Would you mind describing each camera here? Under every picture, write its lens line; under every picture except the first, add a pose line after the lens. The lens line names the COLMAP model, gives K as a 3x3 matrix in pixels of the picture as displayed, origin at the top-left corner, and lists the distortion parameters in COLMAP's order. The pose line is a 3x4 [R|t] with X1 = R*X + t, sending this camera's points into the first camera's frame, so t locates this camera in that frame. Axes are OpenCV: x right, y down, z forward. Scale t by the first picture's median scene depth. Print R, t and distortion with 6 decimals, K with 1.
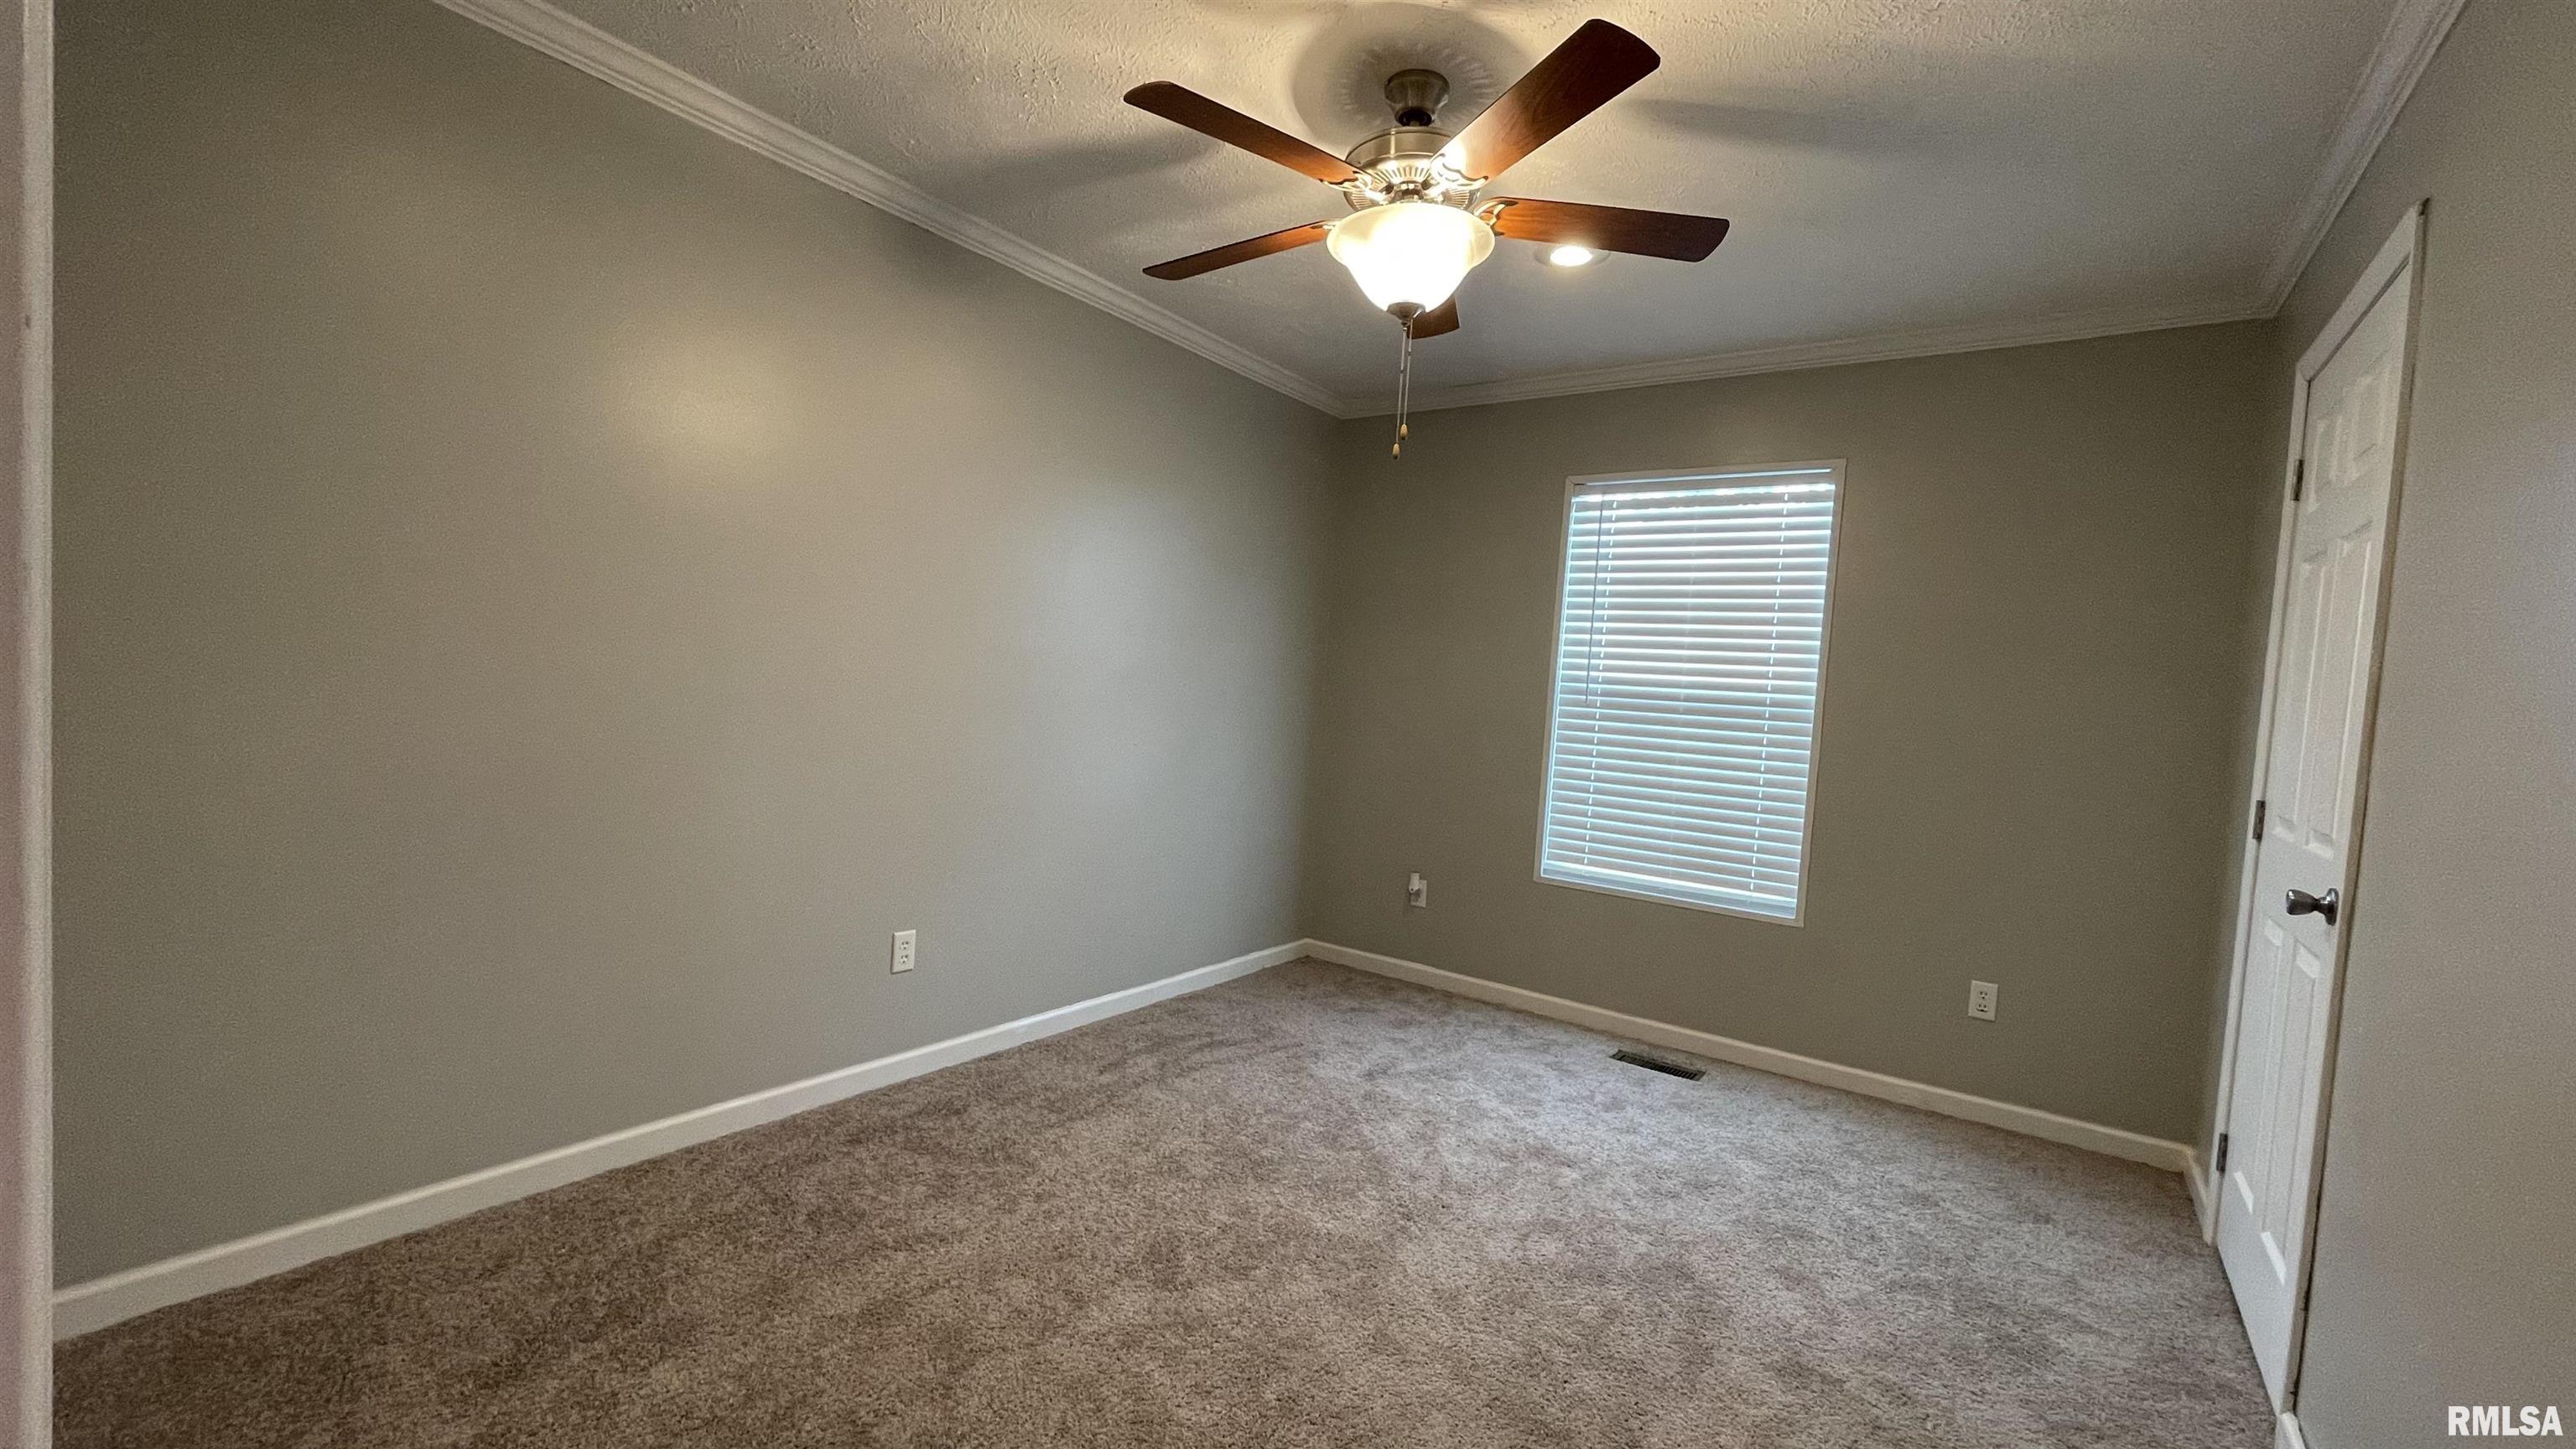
lens RADIAL K [[1048.2, 0, 1285.9], [0, 1048.2, 717.8], [0, 0, 1]] dist [-0.004487, -0.002582]
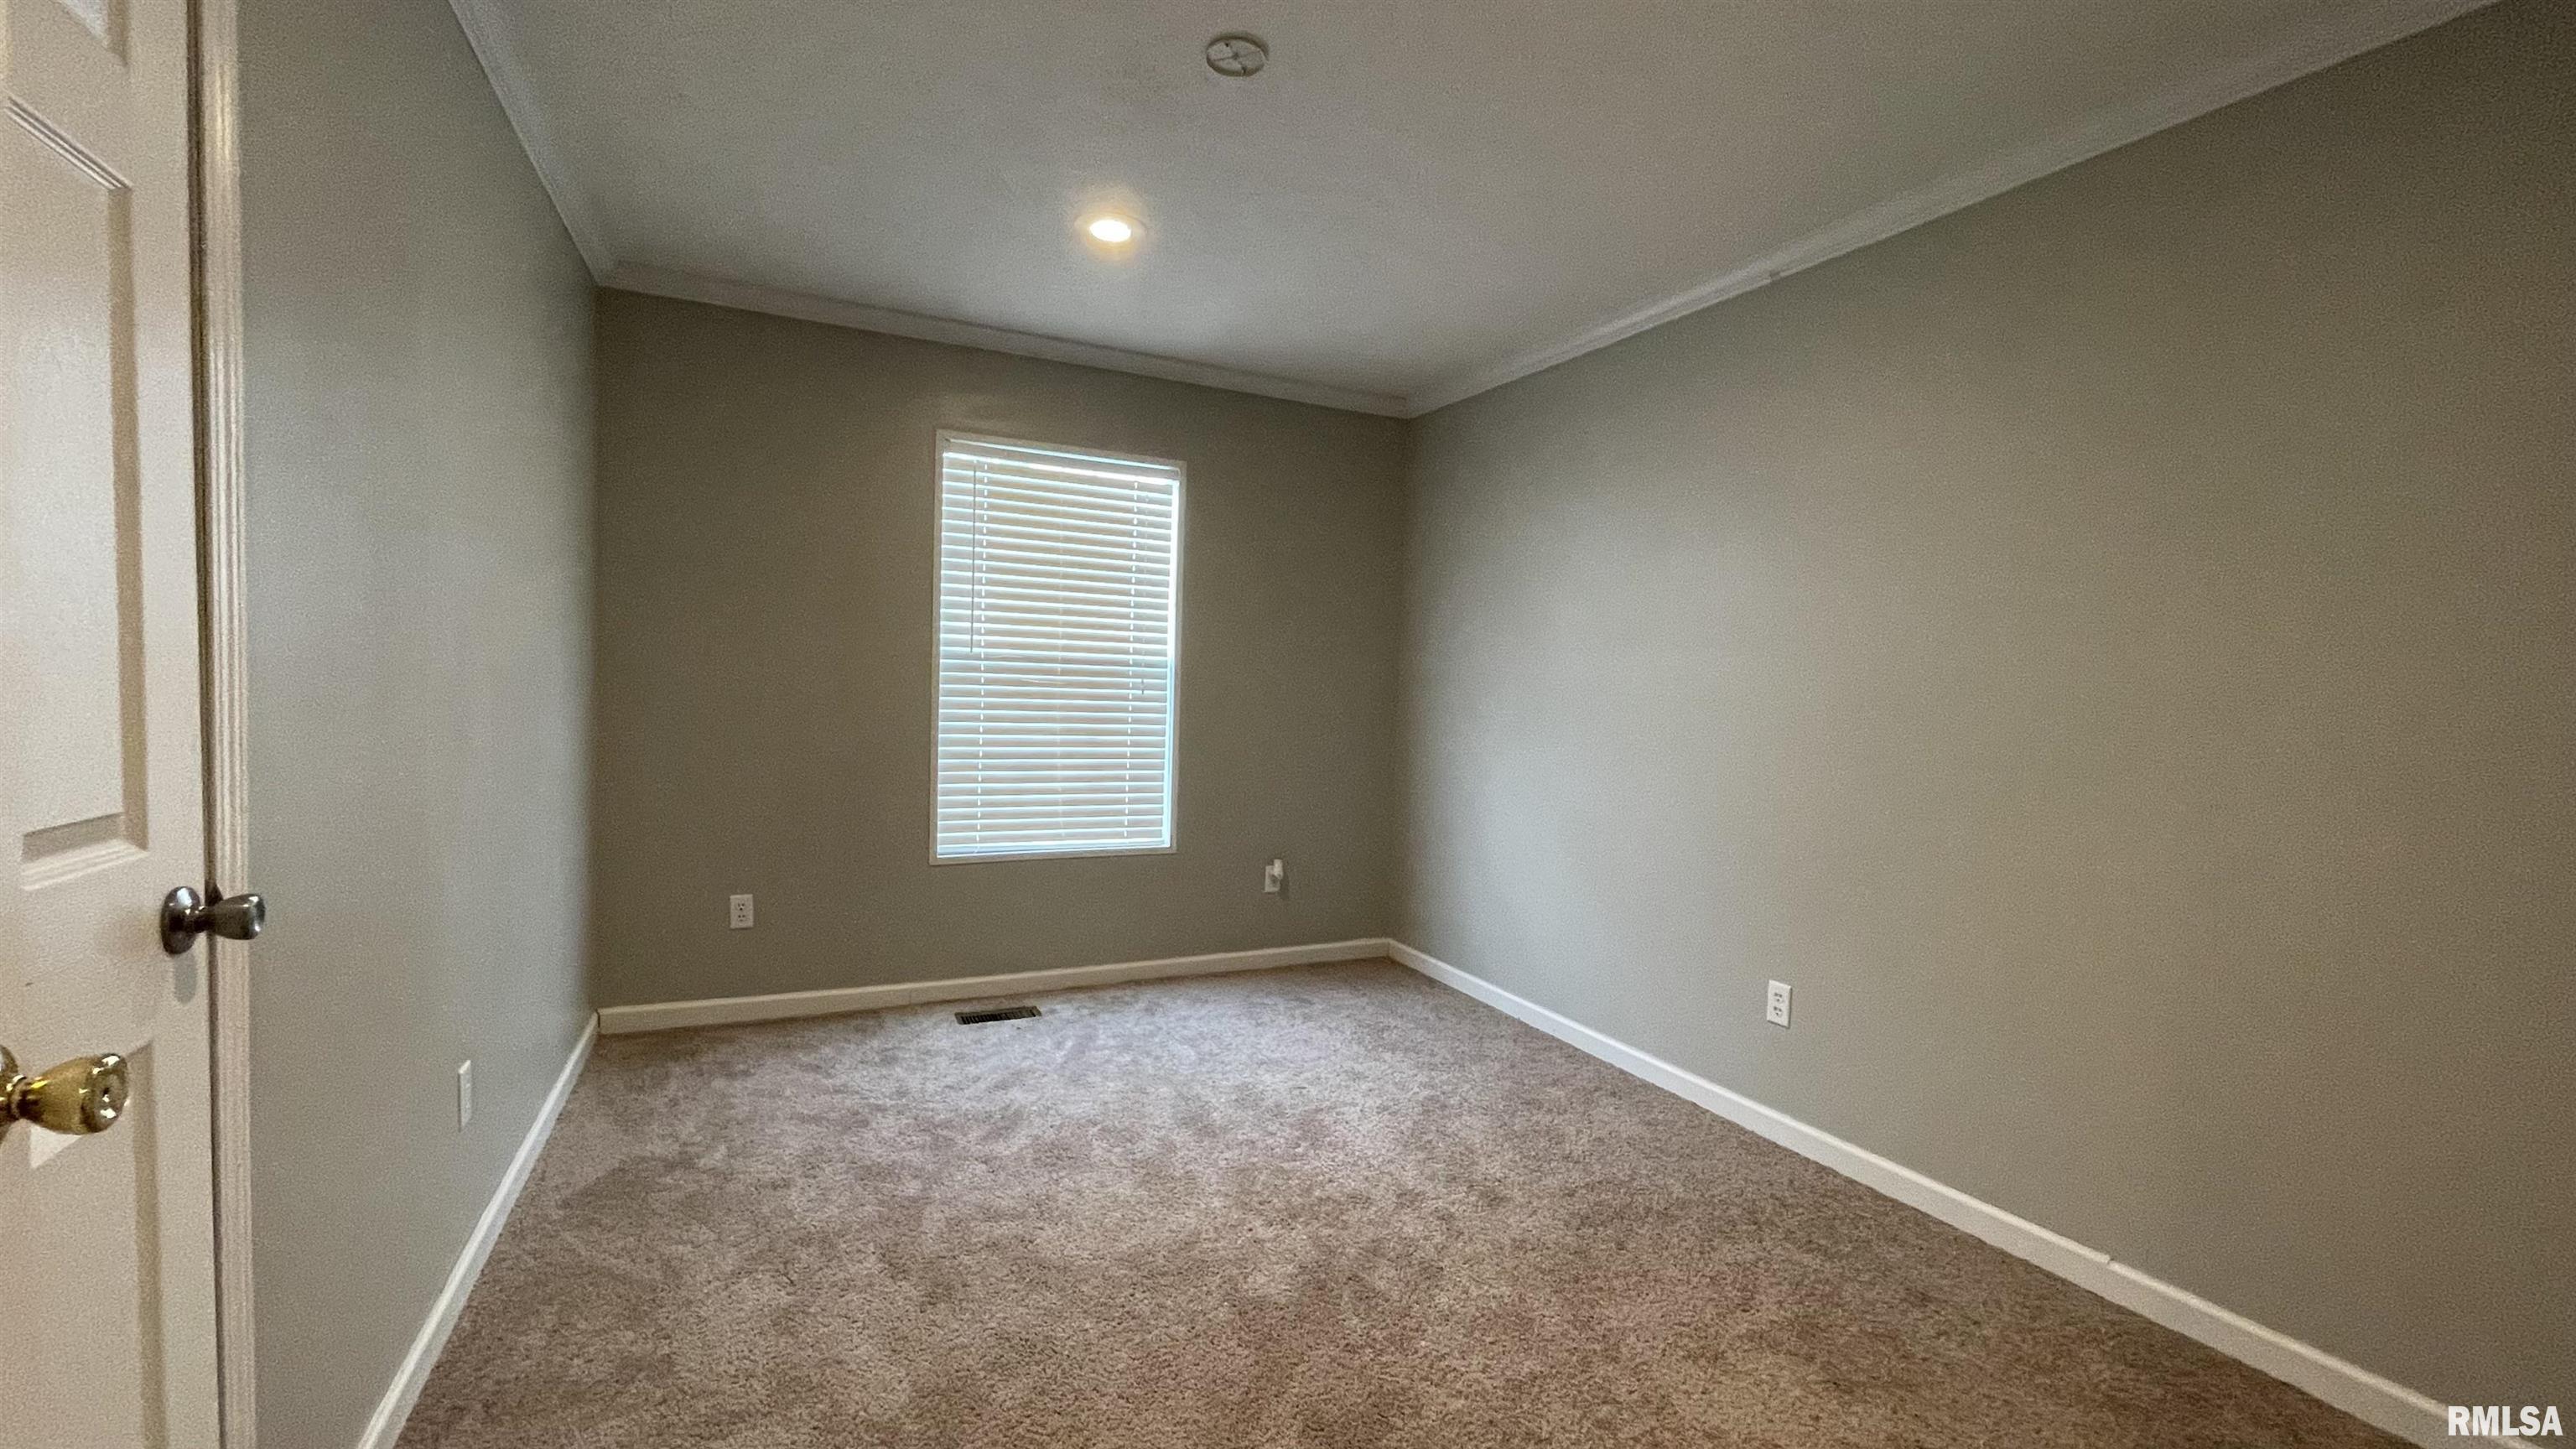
lens RADIAL K [[1048.2, 0, 1296.7], [0, 1048.2, 729.1], [0, 0, 1]] dist [-0.004487, -0.002582]
pose [[0.464019, -0.091988, 0.881036, -0.434944], [0.027500, 0.995610, 0.089467, -0.039384], [-0.885398, -0.017286, 0.464512, 0.283733]]
